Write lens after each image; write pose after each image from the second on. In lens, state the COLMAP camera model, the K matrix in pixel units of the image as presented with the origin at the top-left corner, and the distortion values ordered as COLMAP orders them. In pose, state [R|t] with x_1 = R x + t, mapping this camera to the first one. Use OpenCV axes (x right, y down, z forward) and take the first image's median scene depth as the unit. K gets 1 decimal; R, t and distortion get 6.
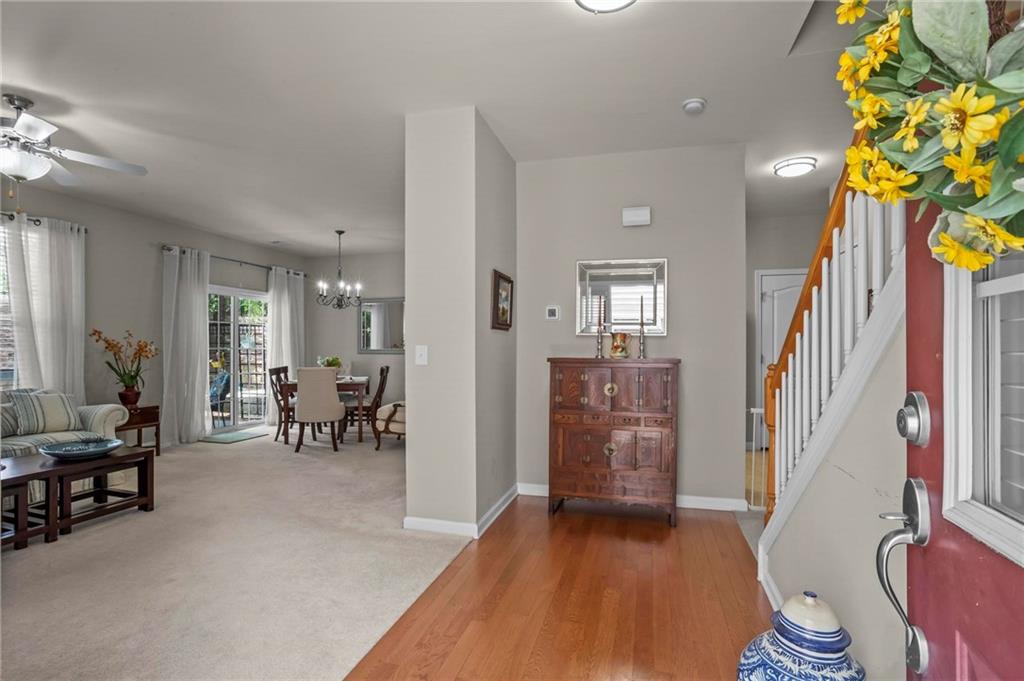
lens RADIAL K [[498.1, 0, 500.0], [0, 498.1, 342.7], [0, 0, 1]] dist [-0.059074, 0.039440]
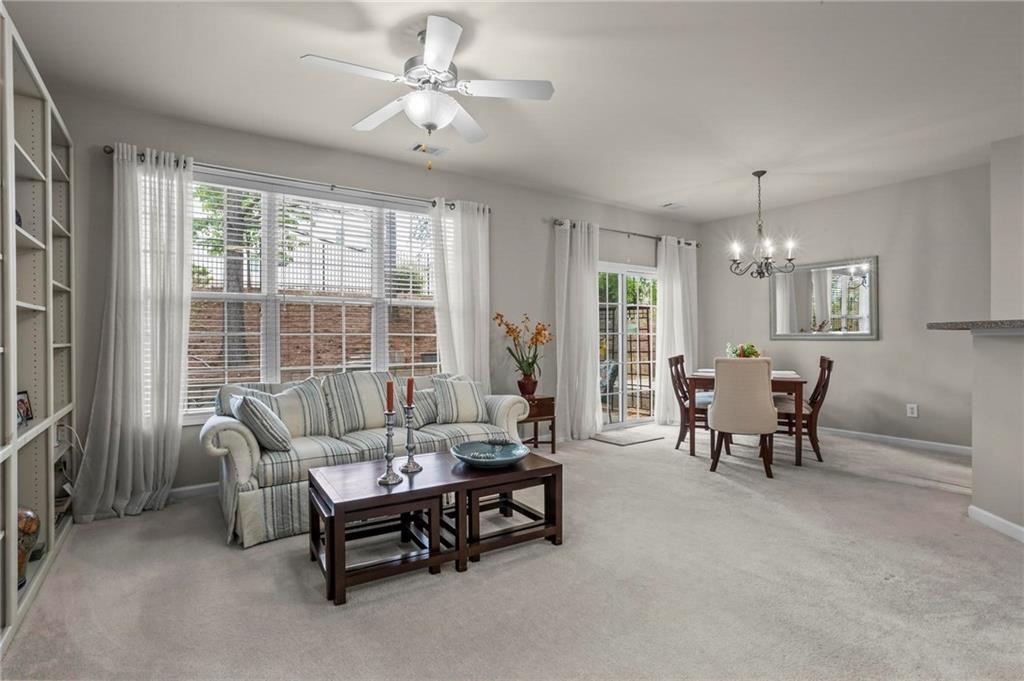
lens RADIAL K [[498.1, 0, 500.0], [0, 498.1, 342.7], [0, 0, 1]] dist [-0.059074, 0.039440]
pose [[0.775056, 0.003482, -0.631883, -0.206724], [0.010565, 0.999774, 0.018468, 0.011952], [0.631805, -0.020990, 0.774844, 0.241162]]
